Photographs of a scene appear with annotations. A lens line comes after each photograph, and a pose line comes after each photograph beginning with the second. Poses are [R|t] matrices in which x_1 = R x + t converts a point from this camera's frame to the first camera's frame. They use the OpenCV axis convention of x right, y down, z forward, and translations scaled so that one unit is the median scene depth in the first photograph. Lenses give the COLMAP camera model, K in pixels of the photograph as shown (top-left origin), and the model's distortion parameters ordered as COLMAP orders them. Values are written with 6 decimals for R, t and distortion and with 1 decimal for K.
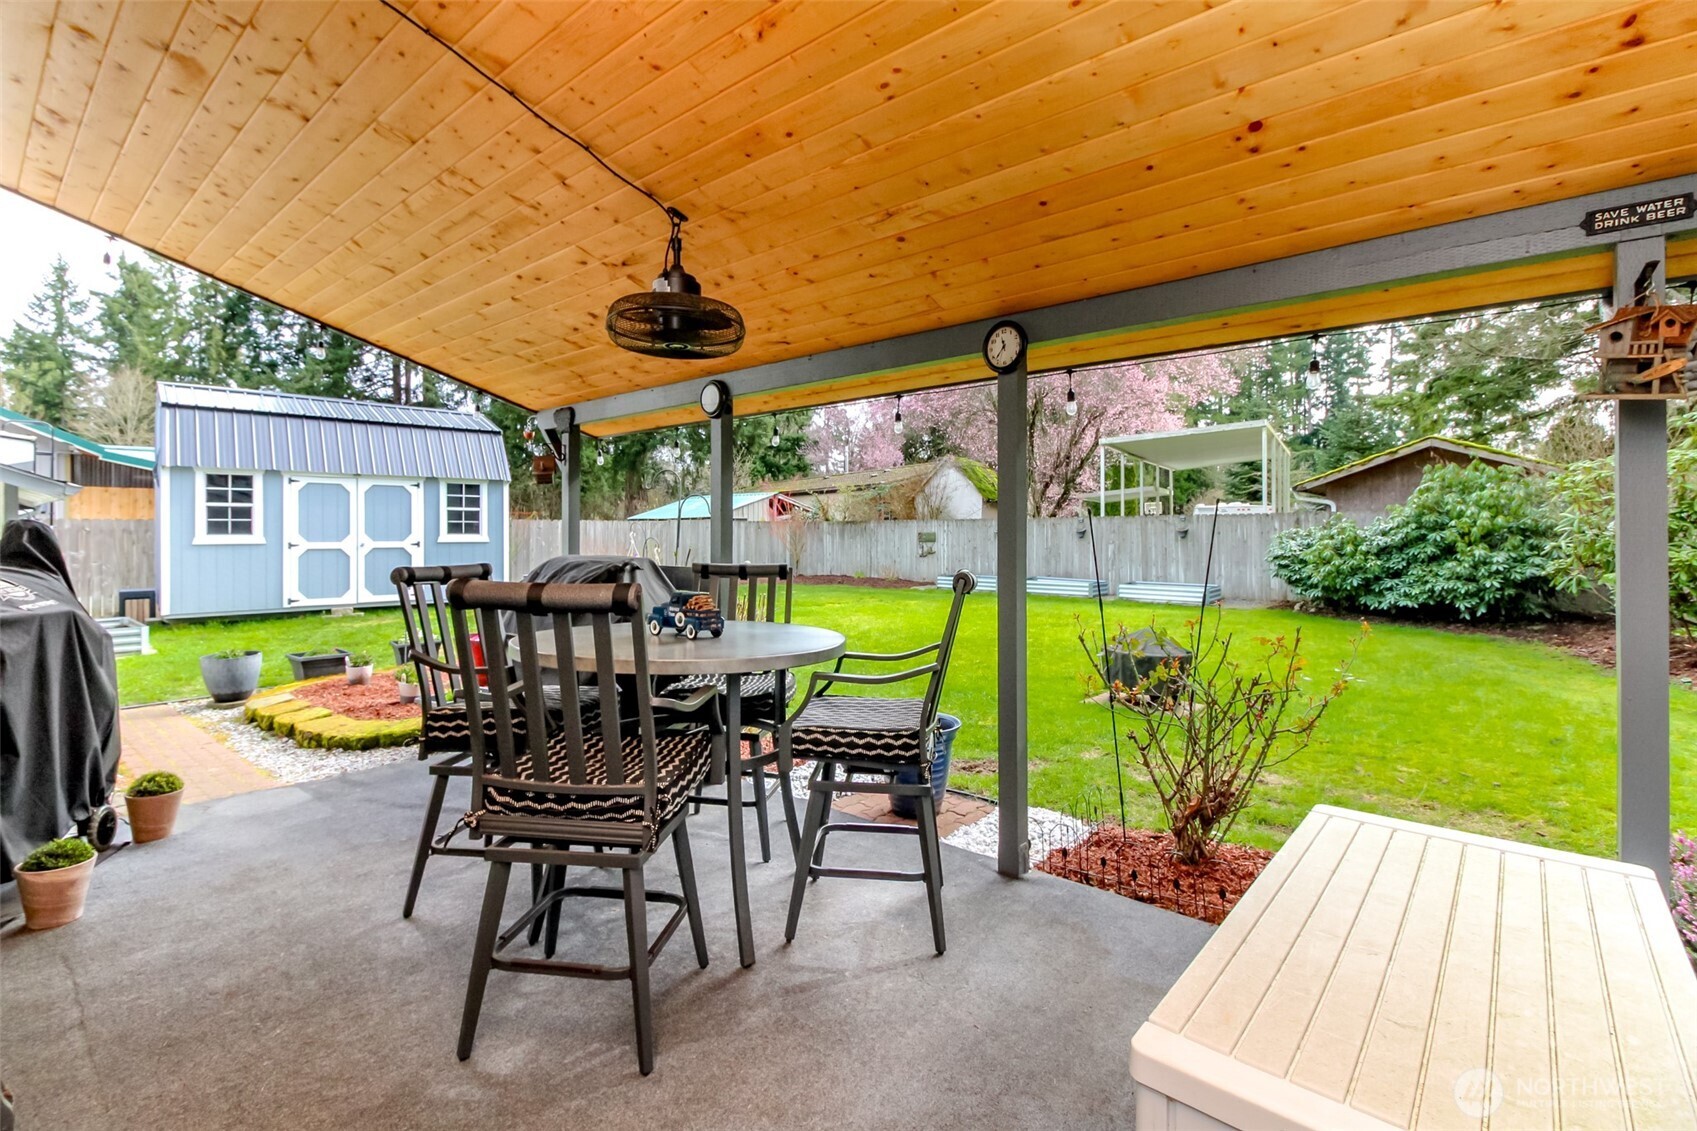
lens RADIAL K [[791.5, 0, 795.9], [0, 791.5, 535.1], [0, 0, 1]] dist [0.012408, -0.002345]
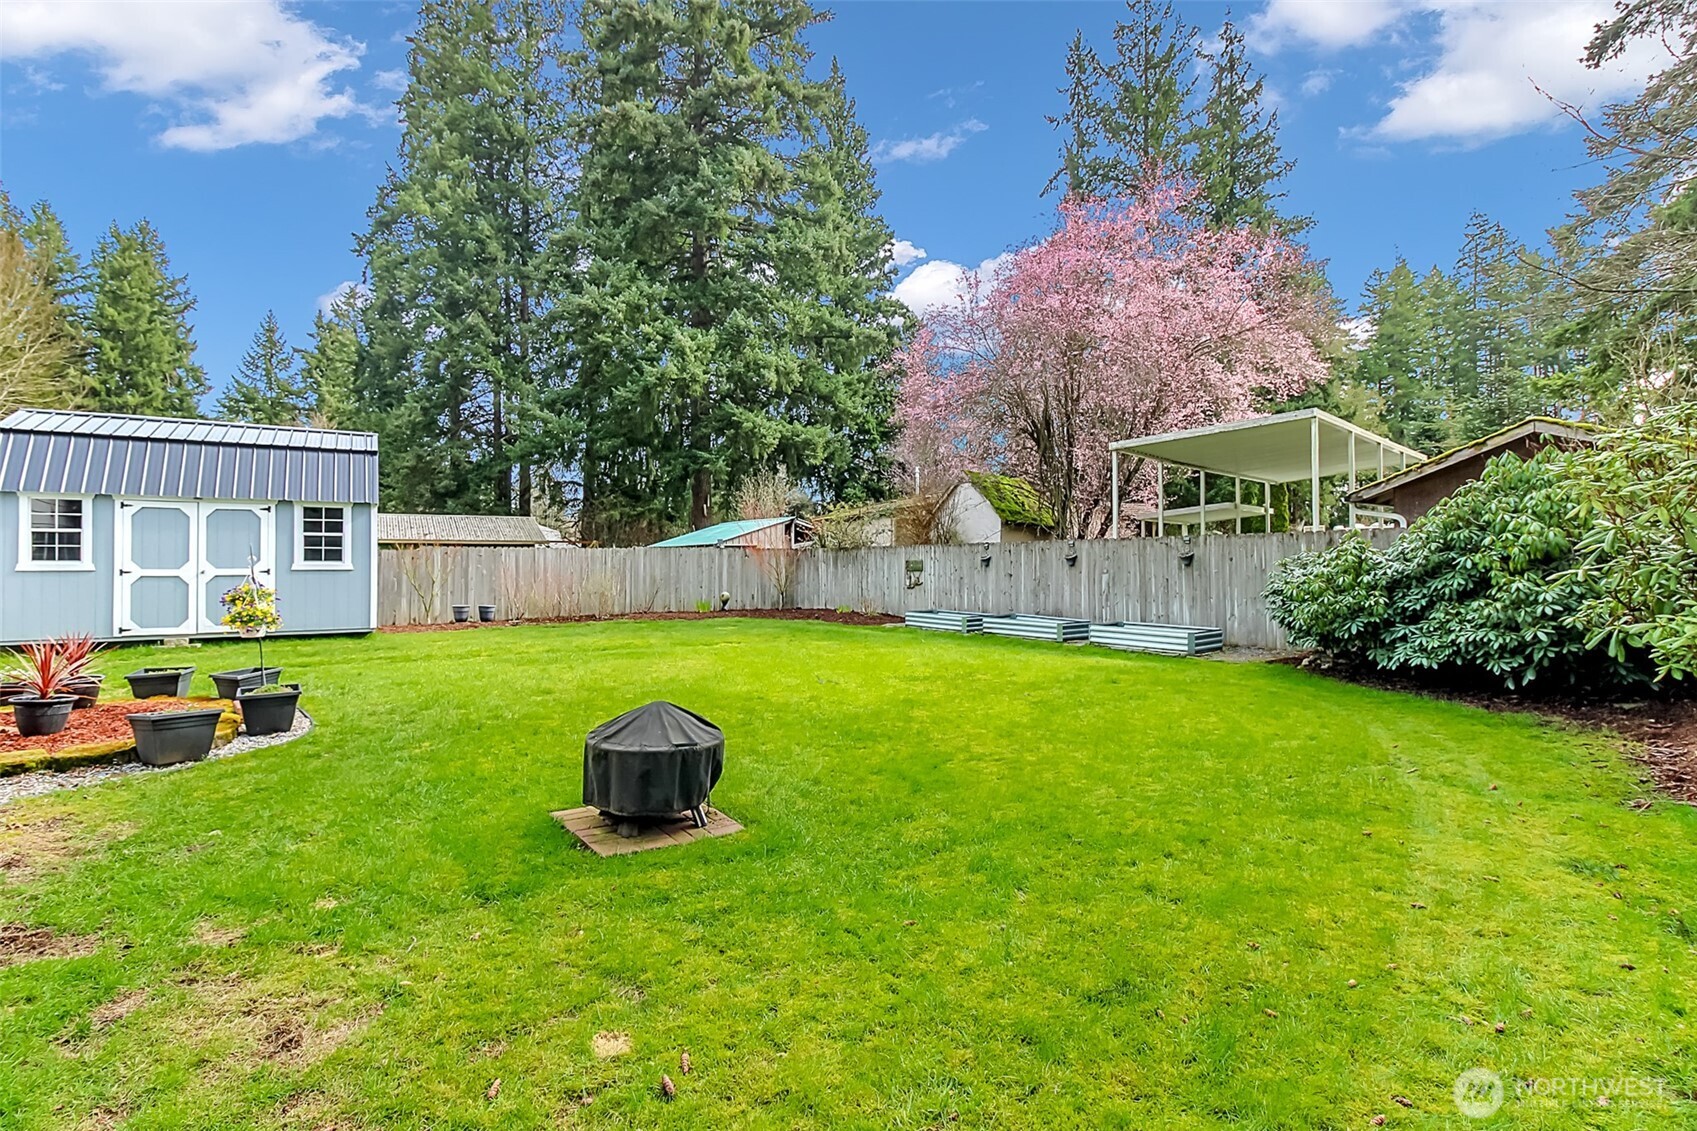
lens RADIAL K [[791.5, 0, 805.2], [0, 791.5, 571.6], [0, 0, 1]] dist [0.012408, -0.002345]
pose [[0.979279, 0.001887, -0.202509, 0.355036], [-0.000177, 0.999964, 0.008462, 0.003654], [0.202517, -0.008251, 0.979244, 0.212873]]
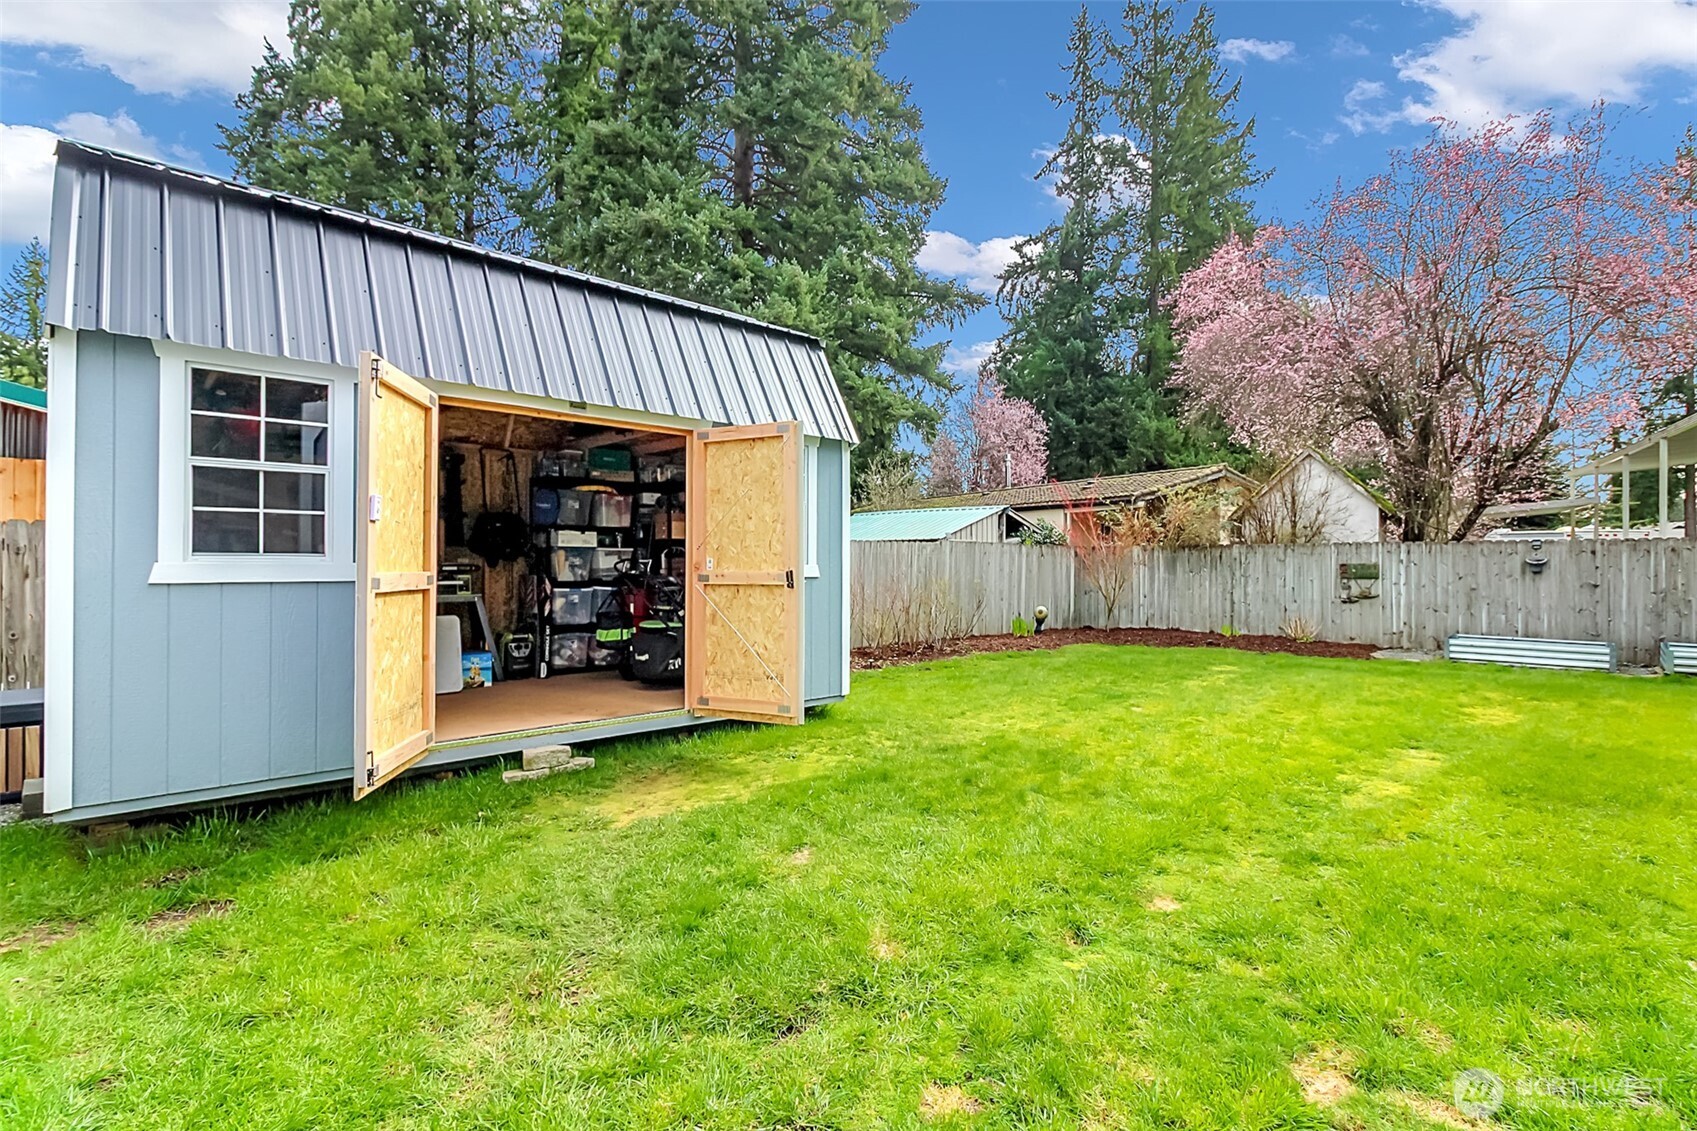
lens RADIAL K [[791.5, 0, 800.5], [0, 791.5, 571.3], [0, 0, 1]] dist [0.012408, -0.002345]
pose [[0.999930, 0.006637, 0.009836, -0.444210], [-0.006703, 0.999955, 0.006685, 0.002925], [-0.009791, -0.006750, 0.999929, 0.603695]]
